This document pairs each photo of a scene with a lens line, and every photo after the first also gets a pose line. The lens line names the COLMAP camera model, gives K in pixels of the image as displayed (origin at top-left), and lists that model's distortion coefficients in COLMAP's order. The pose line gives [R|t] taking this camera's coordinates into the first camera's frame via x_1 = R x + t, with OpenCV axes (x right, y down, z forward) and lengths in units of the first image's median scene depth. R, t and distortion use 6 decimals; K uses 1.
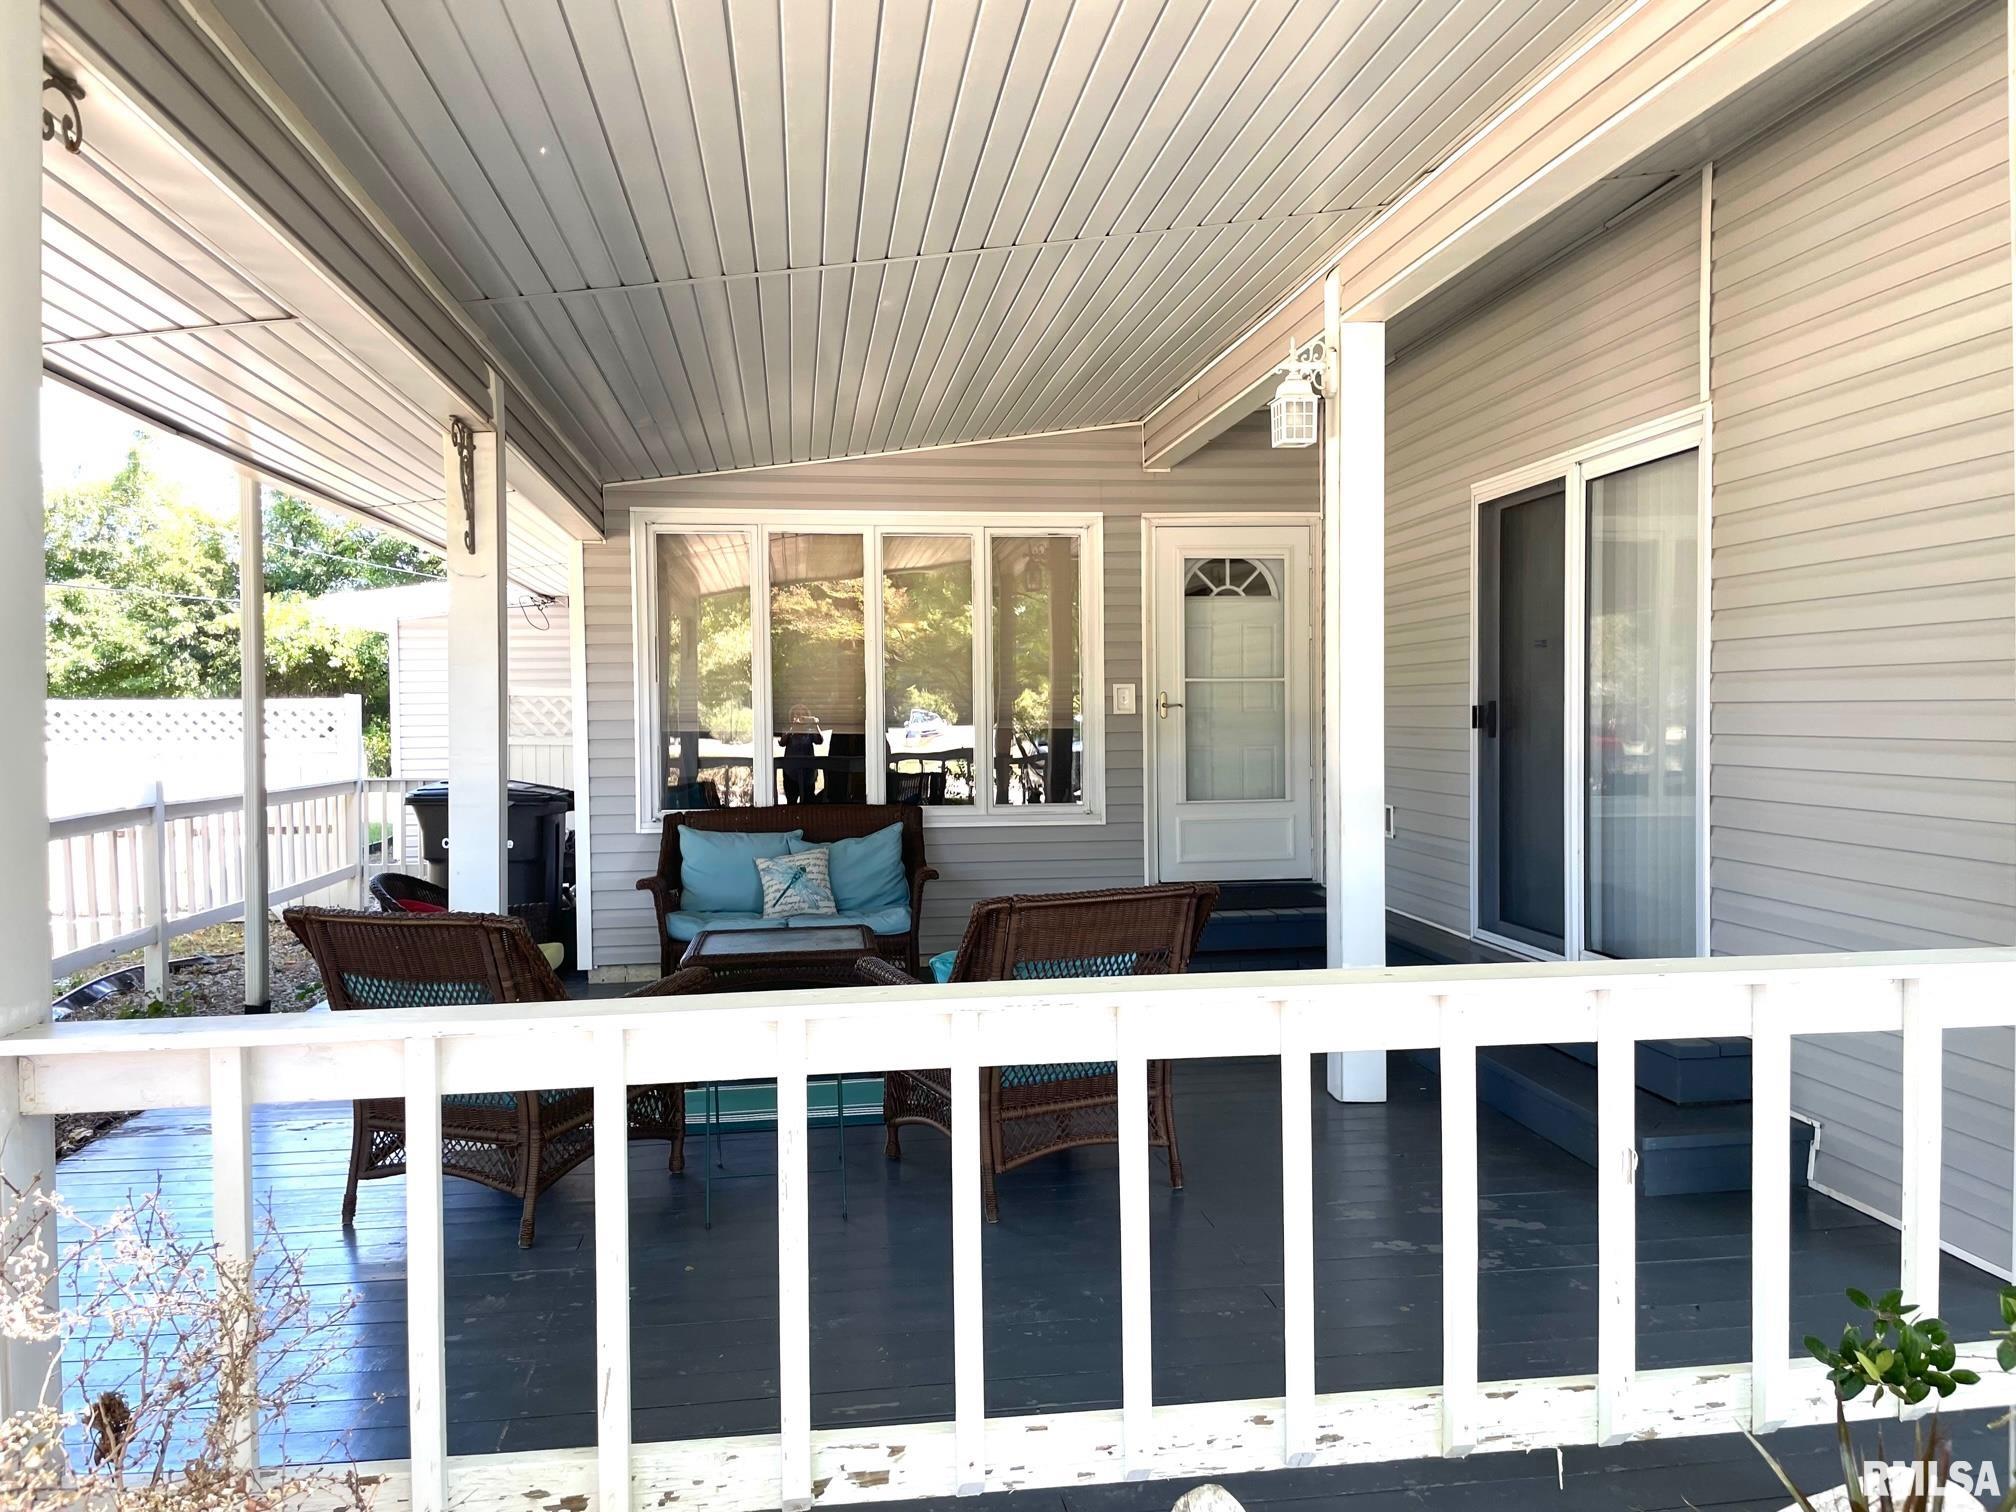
lens RADIAL K [[1527.3, 0, 1002.8], [0, 1527.3, 757.5], [0, 0, 1]] dist [0.091855, -0.154144]
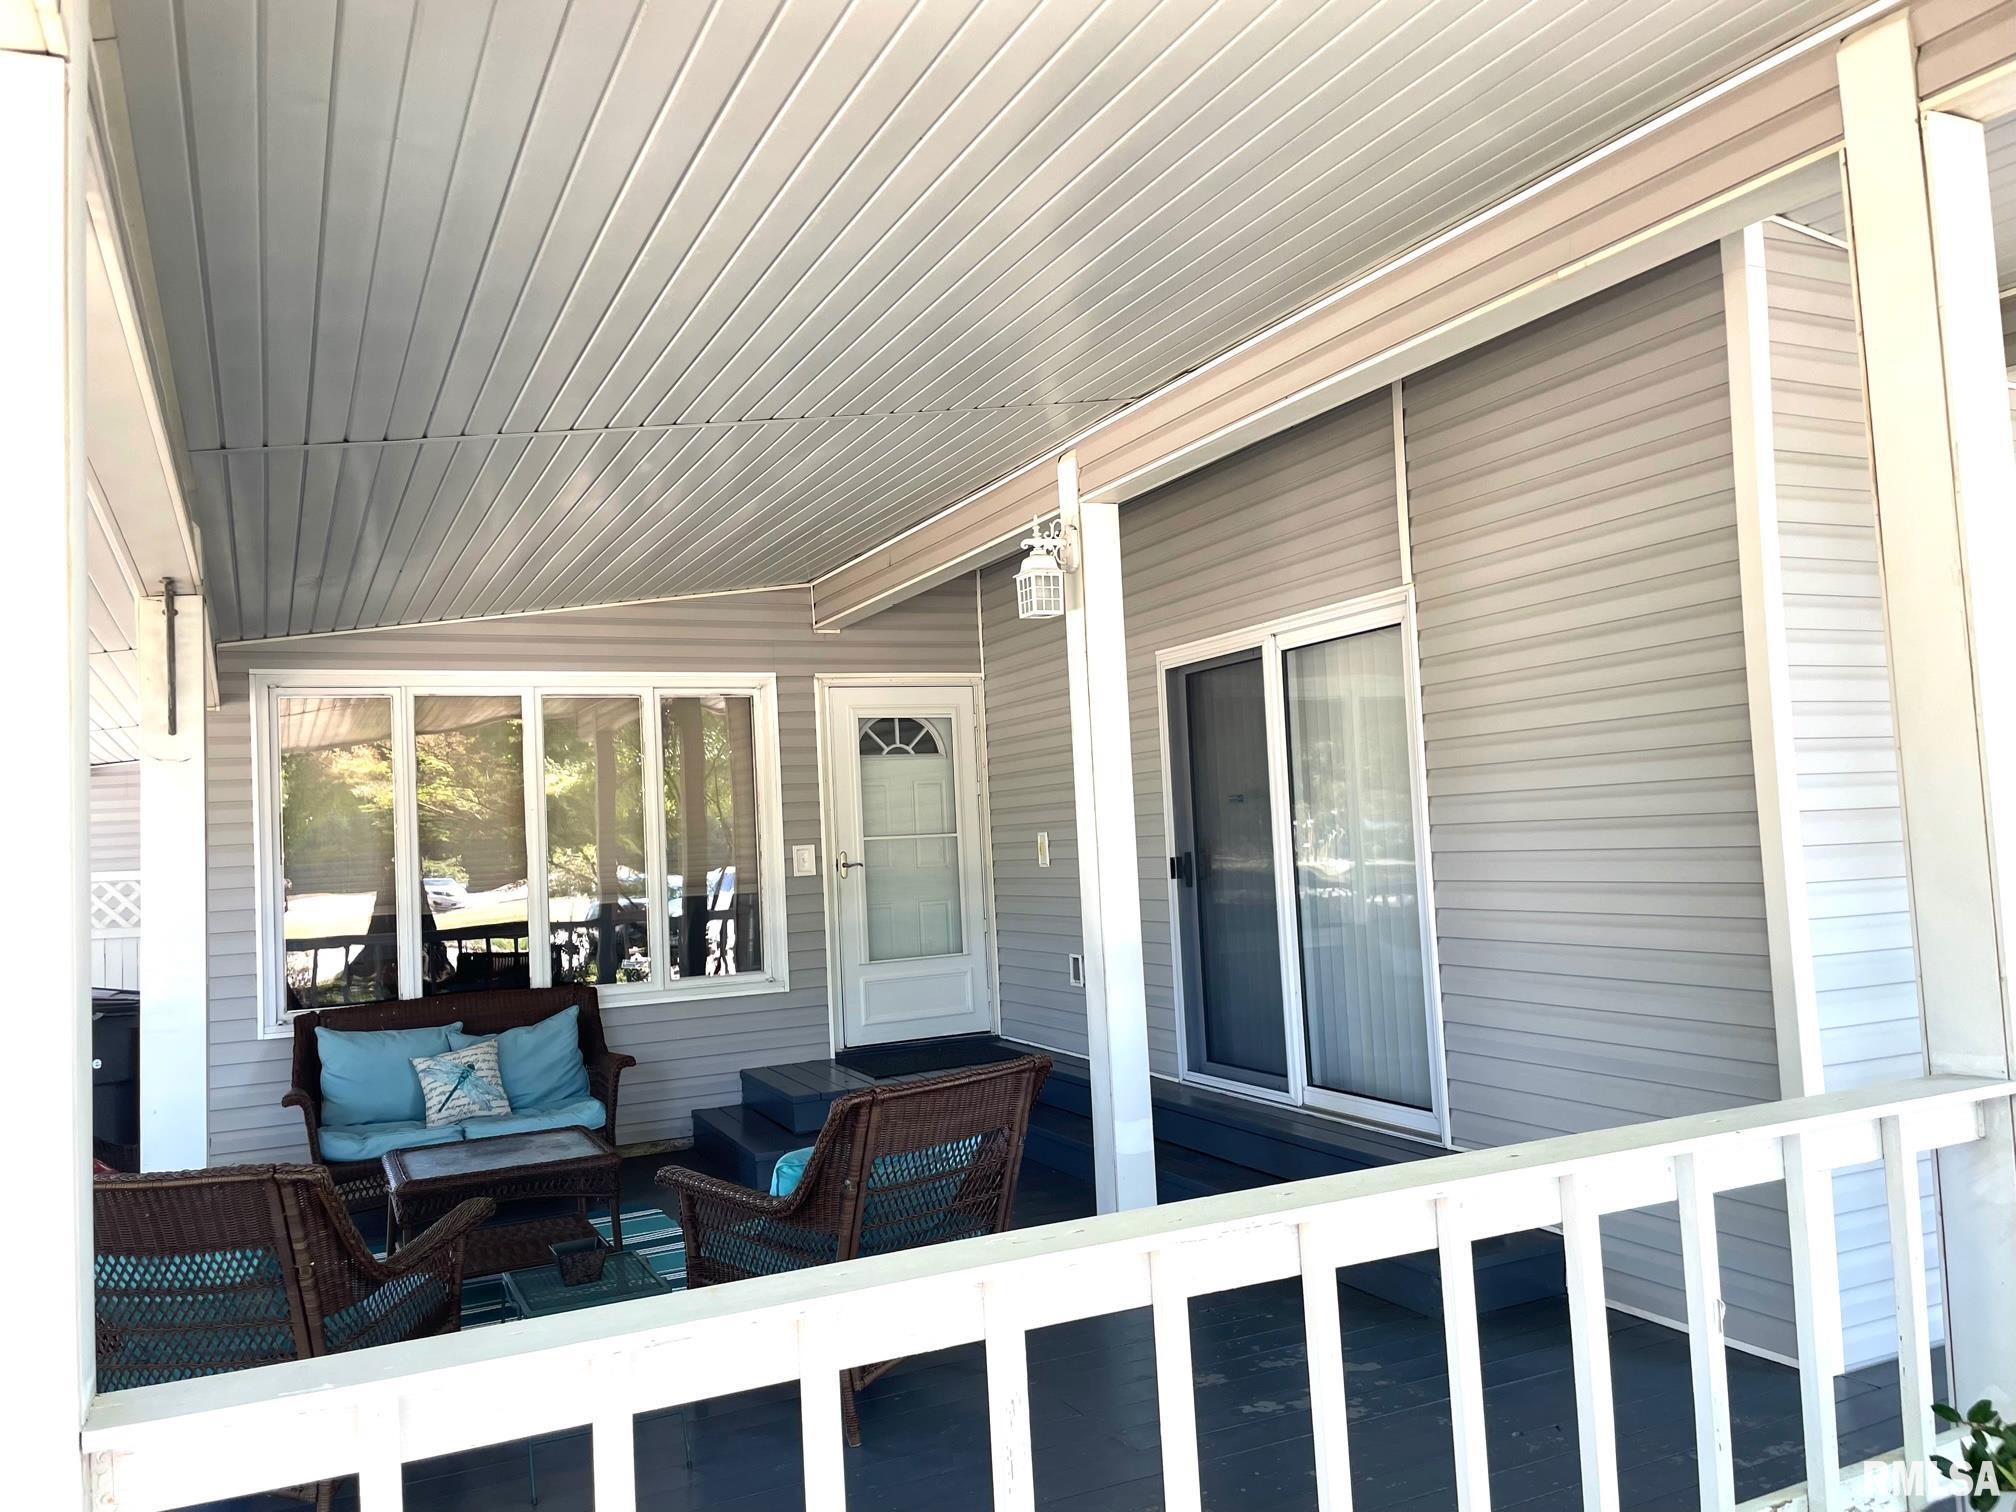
lens RADIAL K [[1527.3, 0, 1002.8], [0, 1527.3, 757.5], [0, 0, 1]] dist [0.091855, -0.154144]
pose [[0.952164, -0.019699, 0.304951, -0.104796], [0.048401, 0.995045, -0.086848, -0.013760], [-0.301729, 0.097453, 0.948400, 0.026089]]
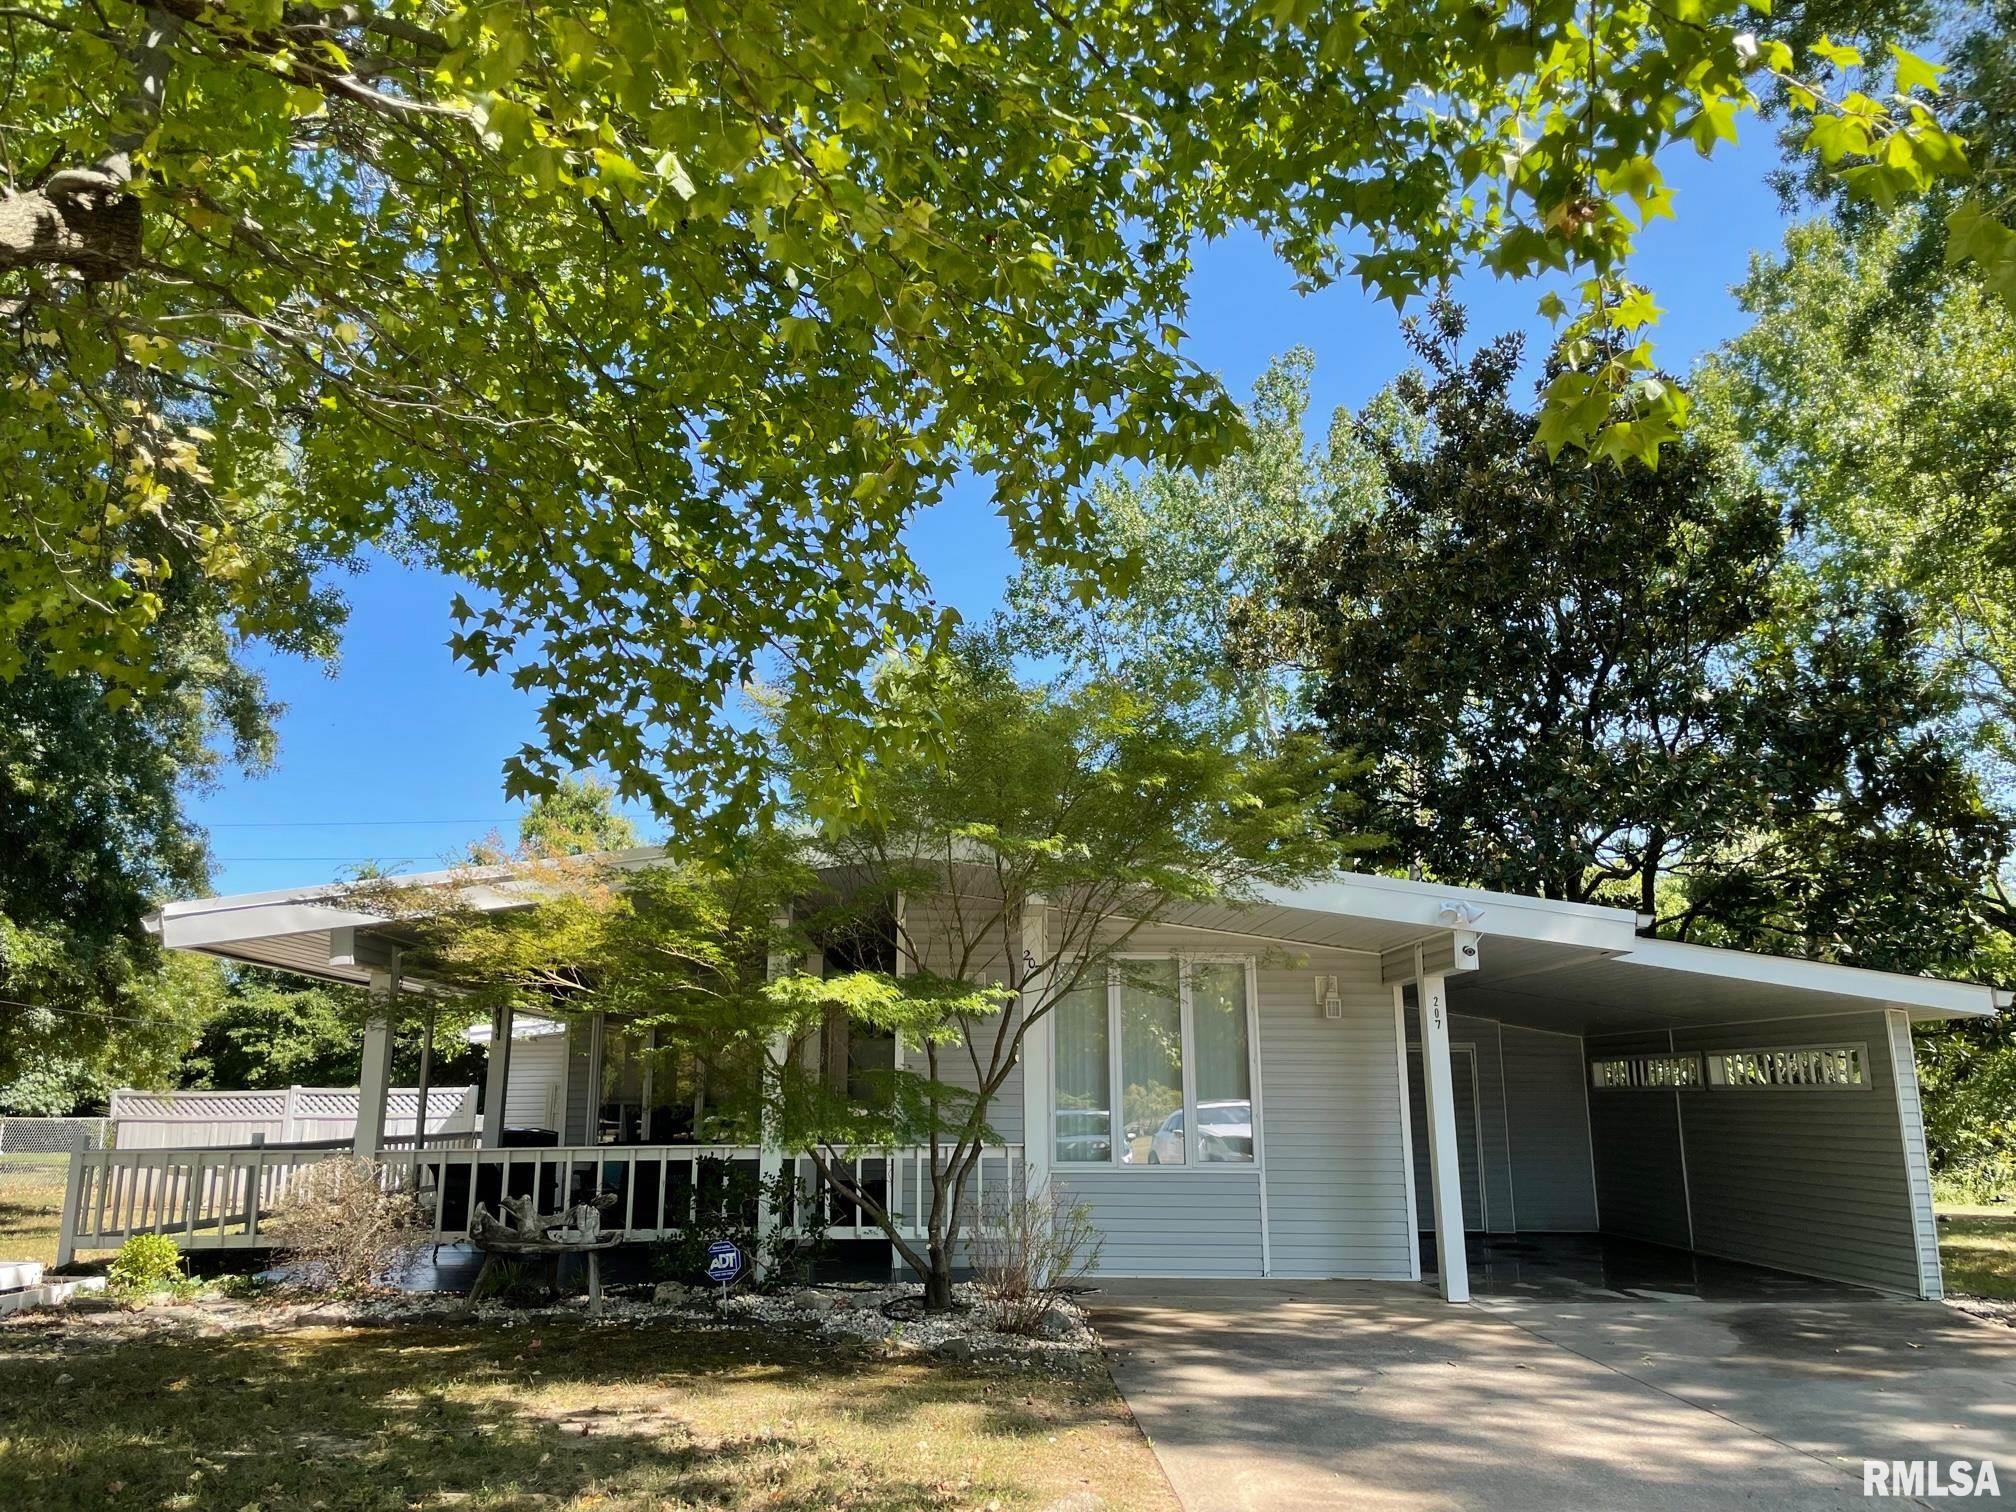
lens RADIAL K [[1527.3, 0, 1002.8], [0, 1527.3, 757.5], [0, 0, 1]] dist [0.091855, -0.154144]
pose [[0.994926, -0.007130, -0.100361, 1.683348], [-0.017654, 0.969639, -0.243904, 0.051327], [0.099053, 0.244438, 0.964592, -3.475917]]
